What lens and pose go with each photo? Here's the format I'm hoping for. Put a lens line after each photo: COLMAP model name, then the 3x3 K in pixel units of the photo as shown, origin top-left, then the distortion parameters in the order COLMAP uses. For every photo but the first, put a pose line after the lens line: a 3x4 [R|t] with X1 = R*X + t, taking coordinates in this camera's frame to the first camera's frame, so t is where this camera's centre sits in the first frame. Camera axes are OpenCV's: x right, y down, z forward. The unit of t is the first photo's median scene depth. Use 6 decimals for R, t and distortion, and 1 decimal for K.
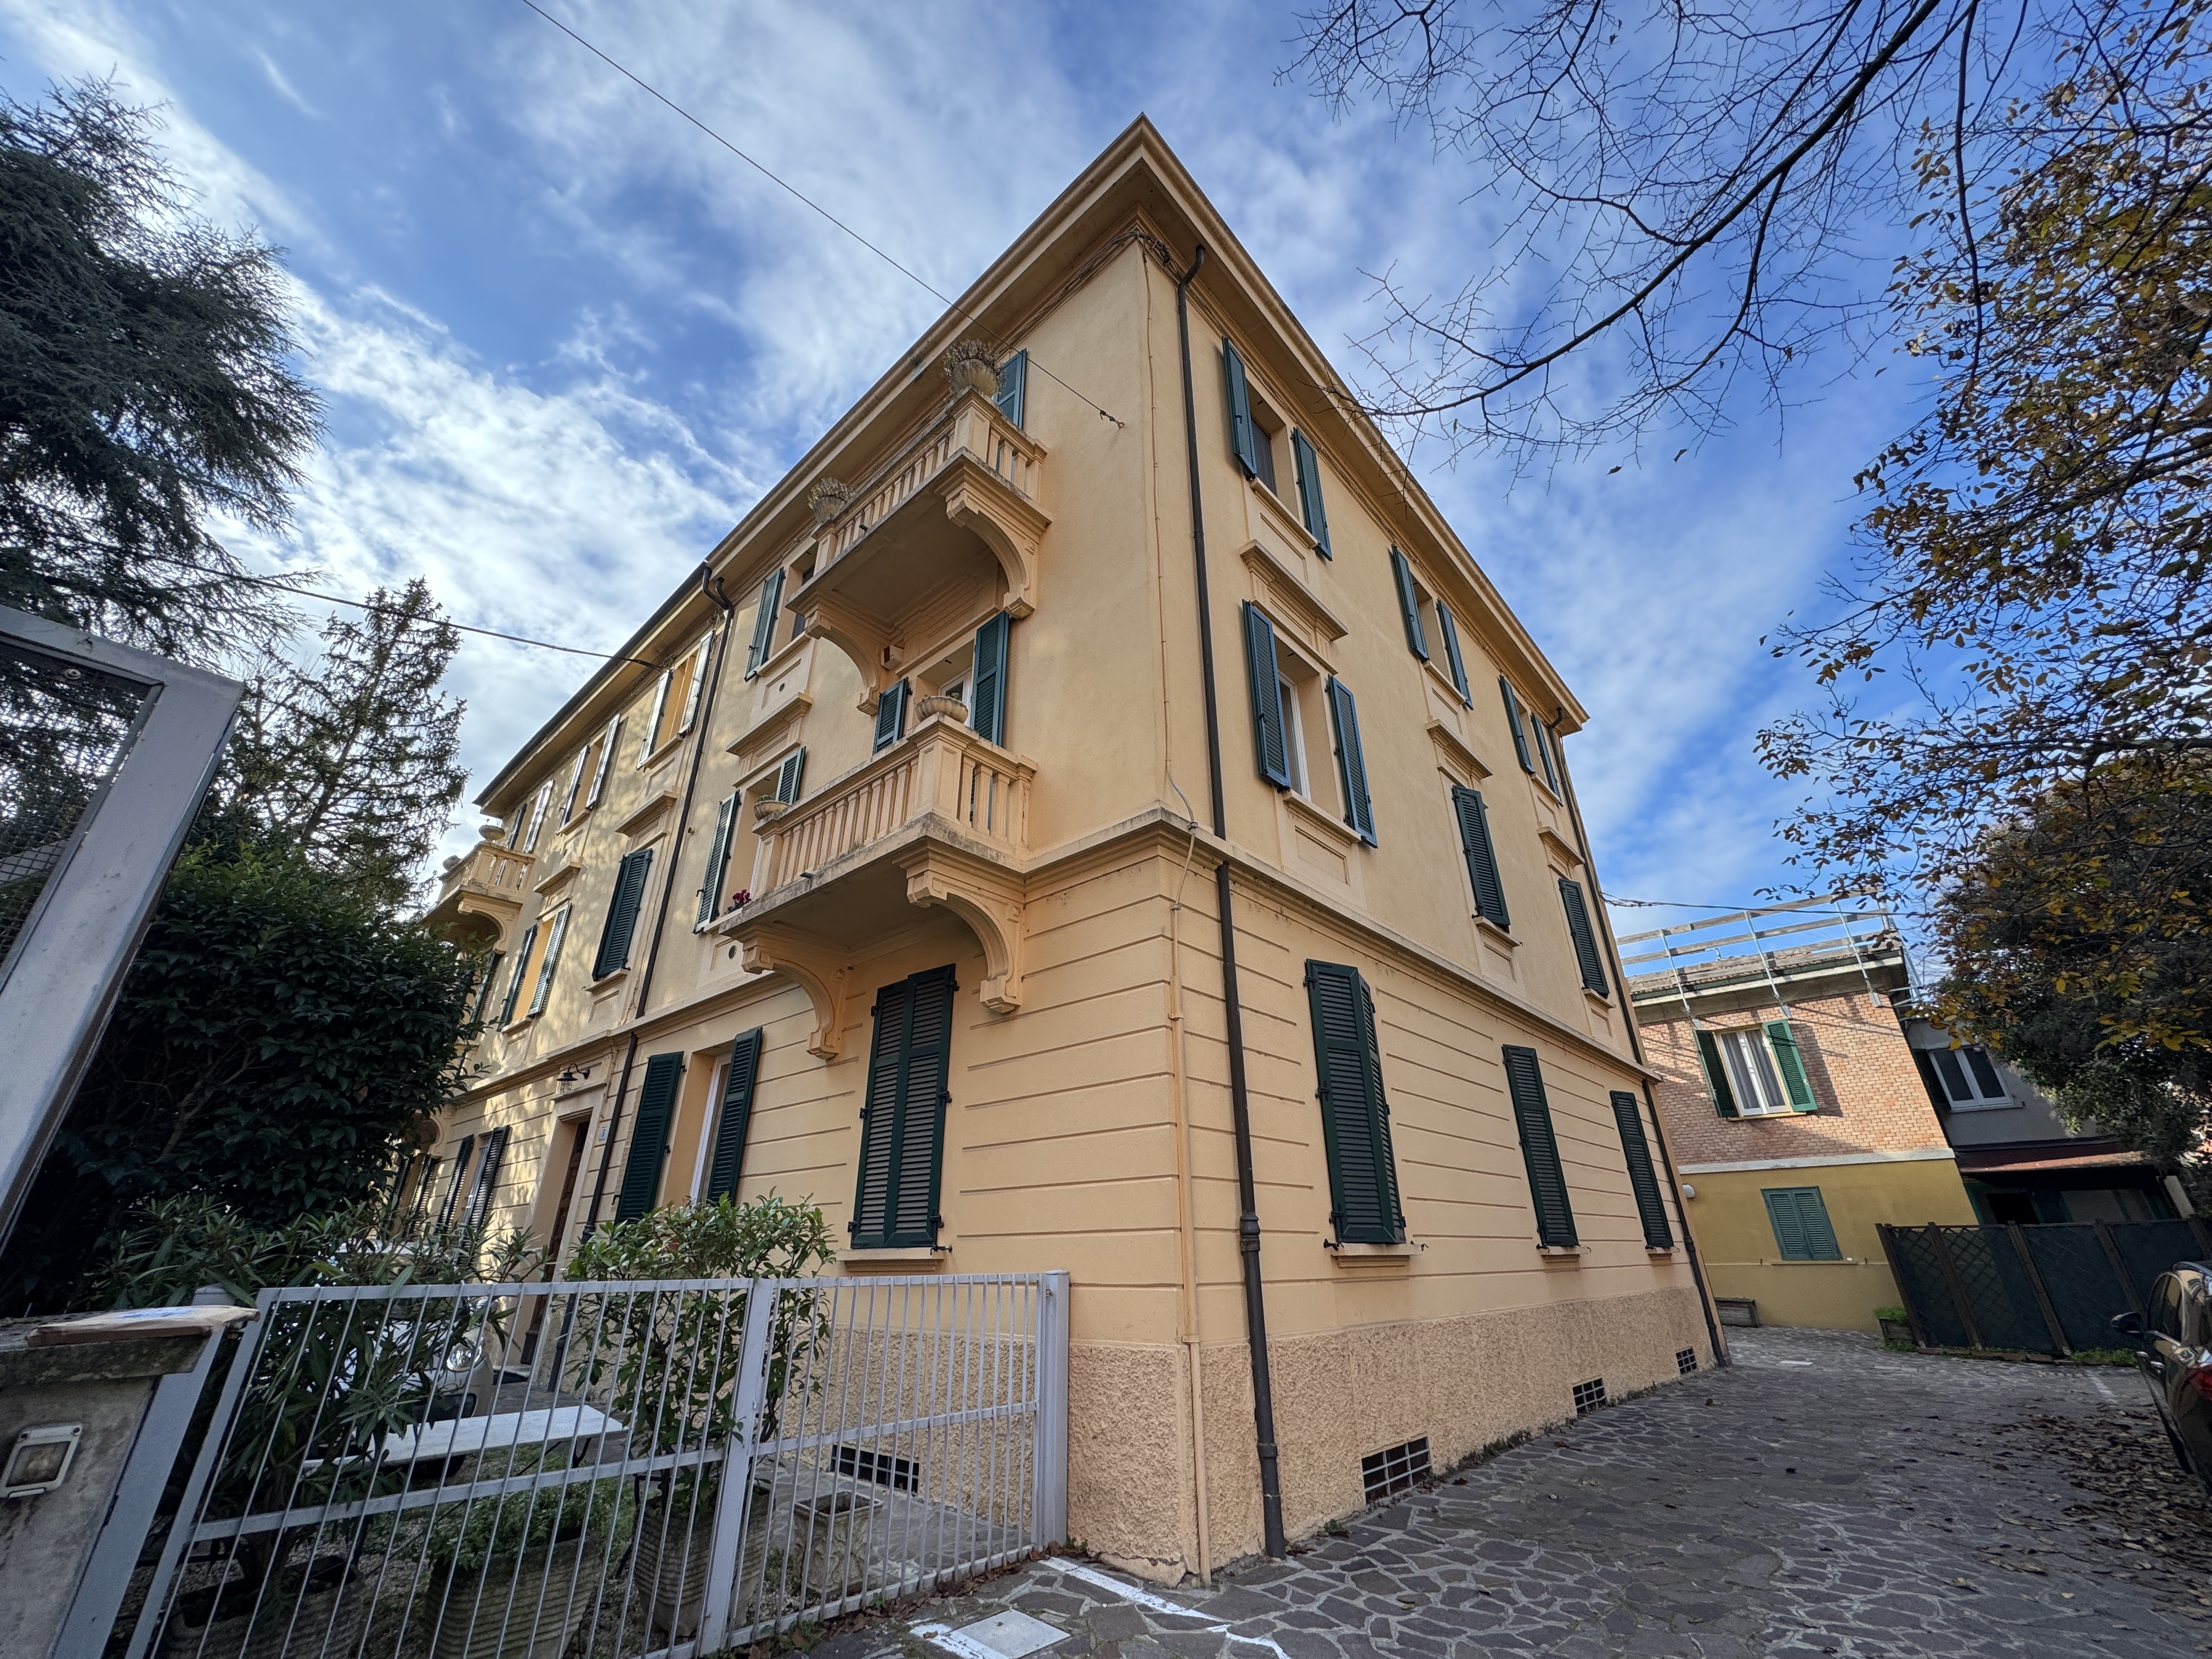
lens RADIAL K [[879.4, 0, 1106.6], [0, 879.4, 826.5], [0, 0, 1]] dist [-0.004025, 0.000232]
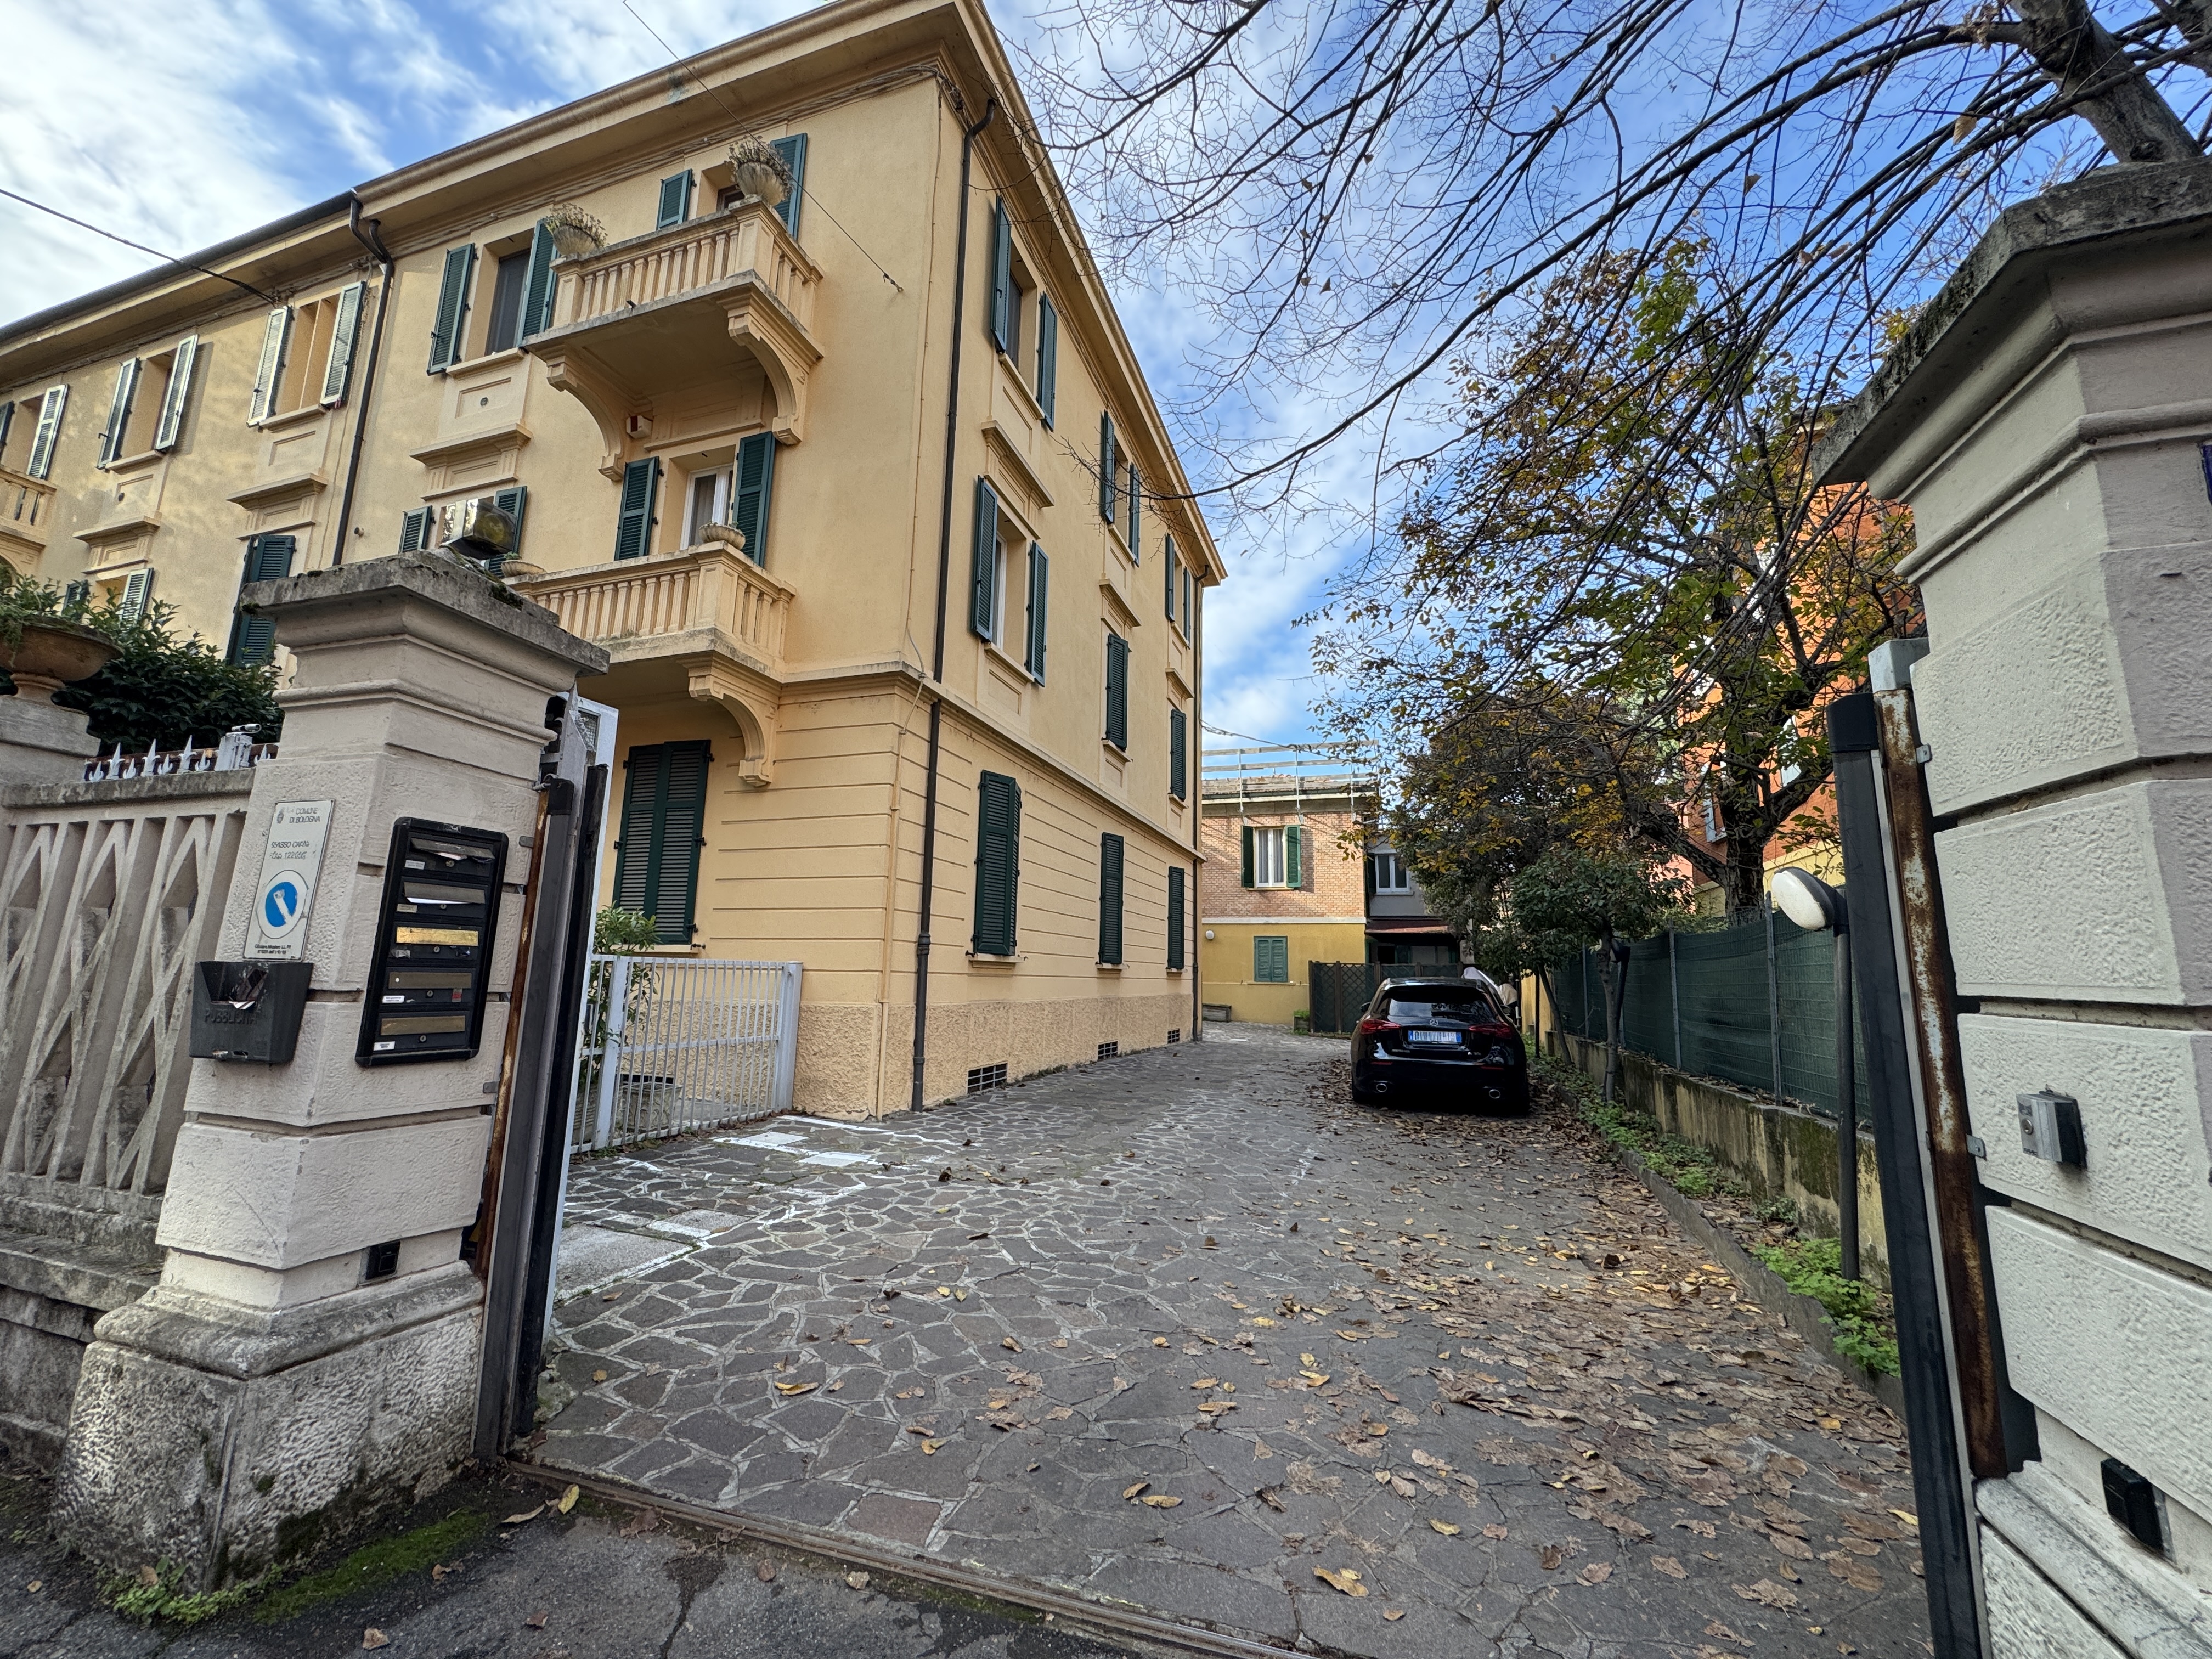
lens RADIAL K [[879.4, 0, 1107.3], [0, 879.4, 827.5], [0, 0, 1]] dist [-0.004025, 0.000232]
pose [[0.915345, 0.093576, 0.391648, -0.105104], [-0.201342, 0.948668, 0.243907, -0.114806], [-0.348720, -0.302114, 0.887199, -0.276549]]
